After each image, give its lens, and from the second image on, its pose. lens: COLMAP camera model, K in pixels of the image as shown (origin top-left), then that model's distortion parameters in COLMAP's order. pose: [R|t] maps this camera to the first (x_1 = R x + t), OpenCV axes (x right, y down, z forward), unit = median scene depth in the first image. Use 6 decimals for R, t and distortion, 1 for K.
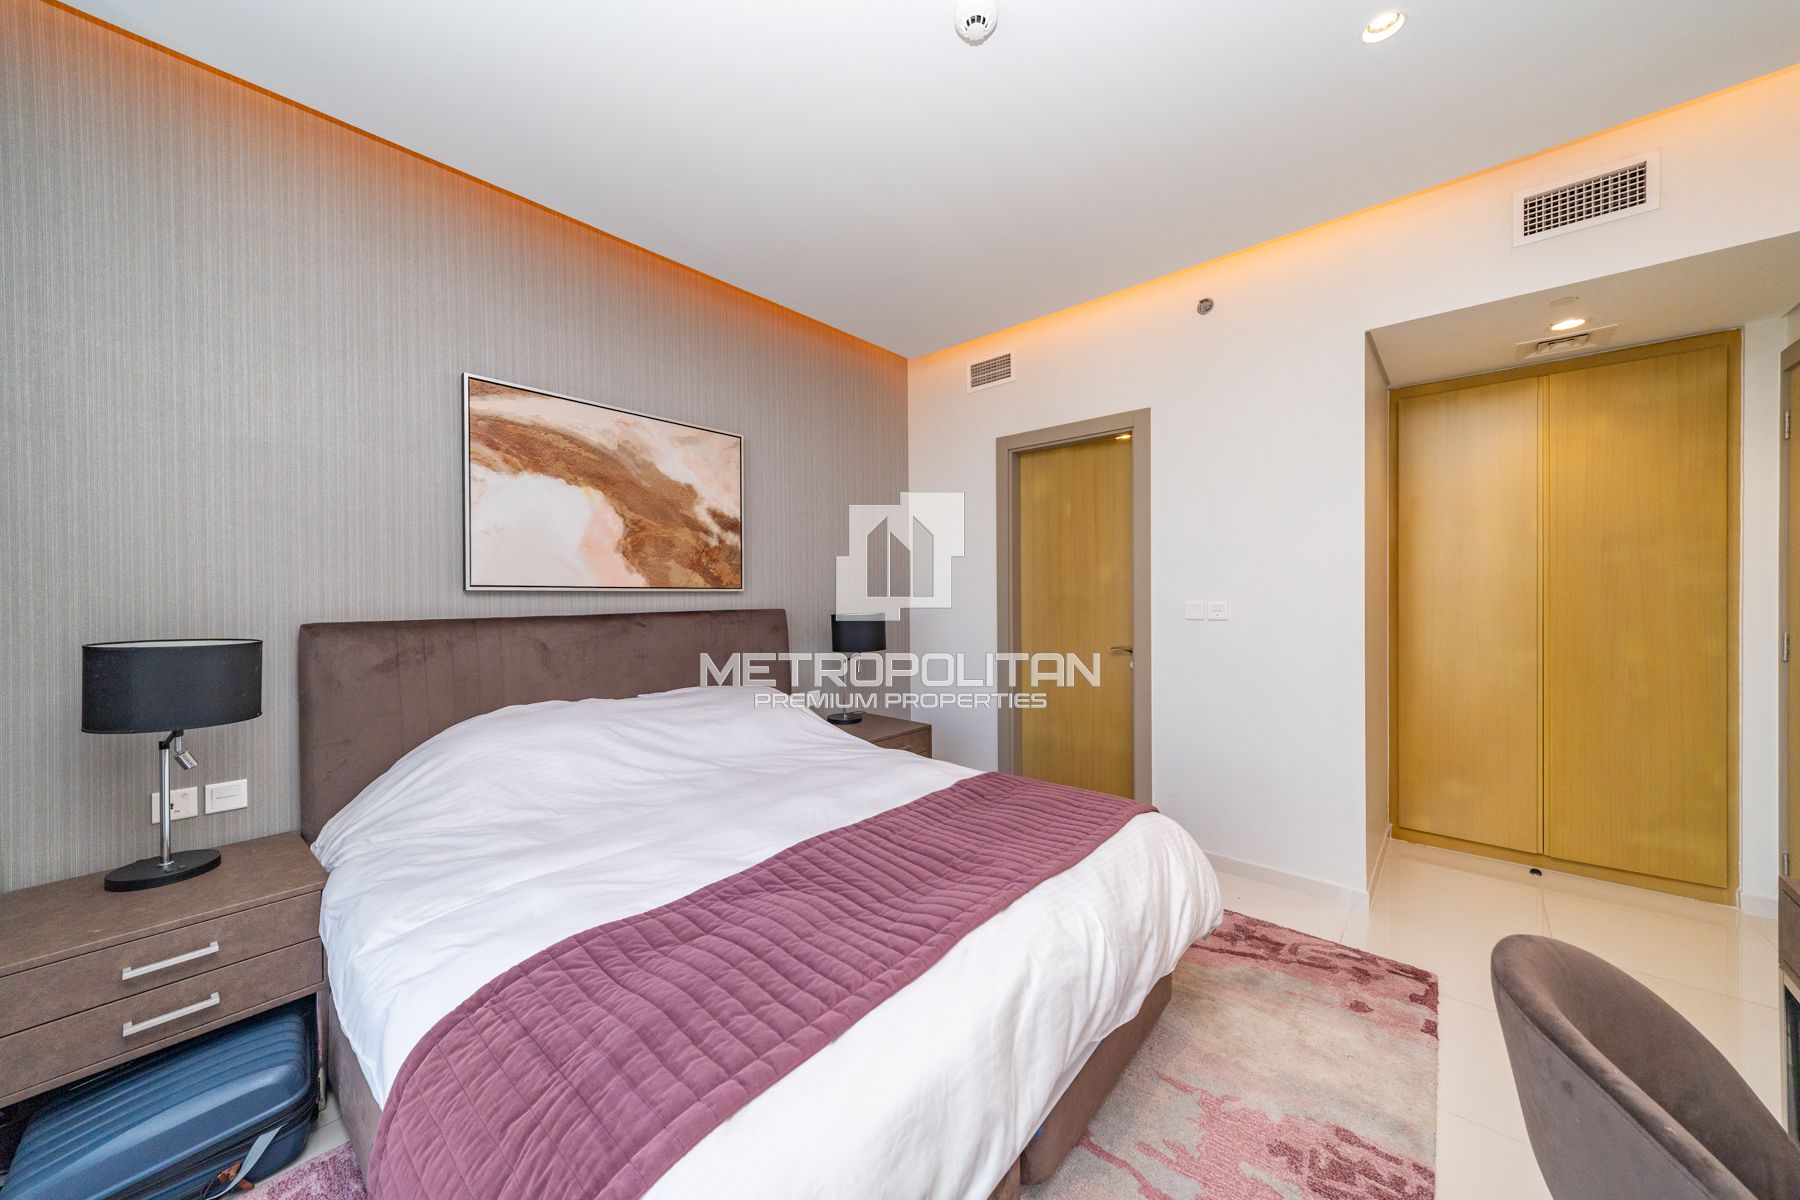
lens RADIAL K [[607.3, 0, 867.6], [0, 607.3, 596.9], [0, 0, 1]] dist [0.000242, -0.000053]
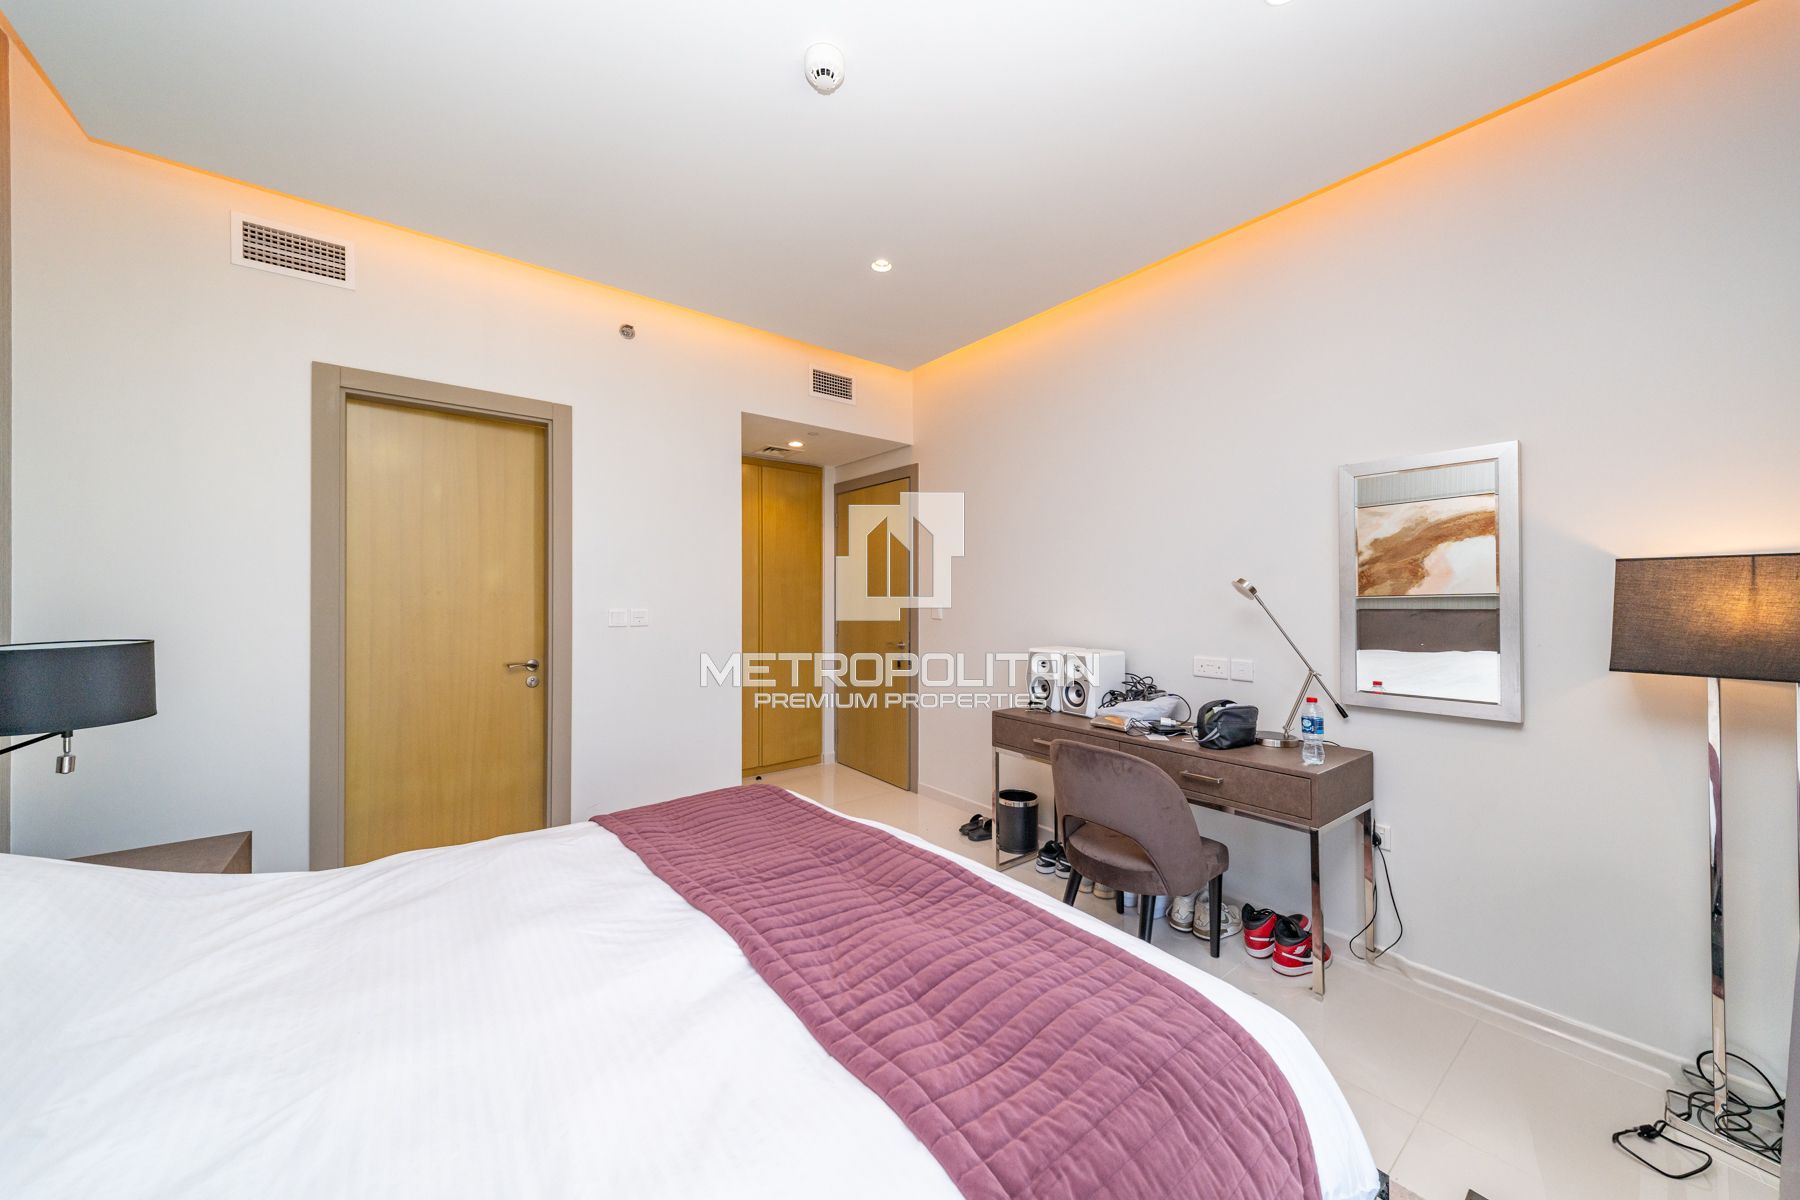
lens RADIAL K [[636.6, 0, 892.5], [0, 636.6, 586.2], [0, 0, 1]] dist [0.001531, -0.000301]
pose [[0.159726, 0.027797, 0.986770, -0.475761], [0.008750, 0.999524, -0.029573, 0.005982], [-0.987123, 0.013358, 0.159406, 0.379202]]
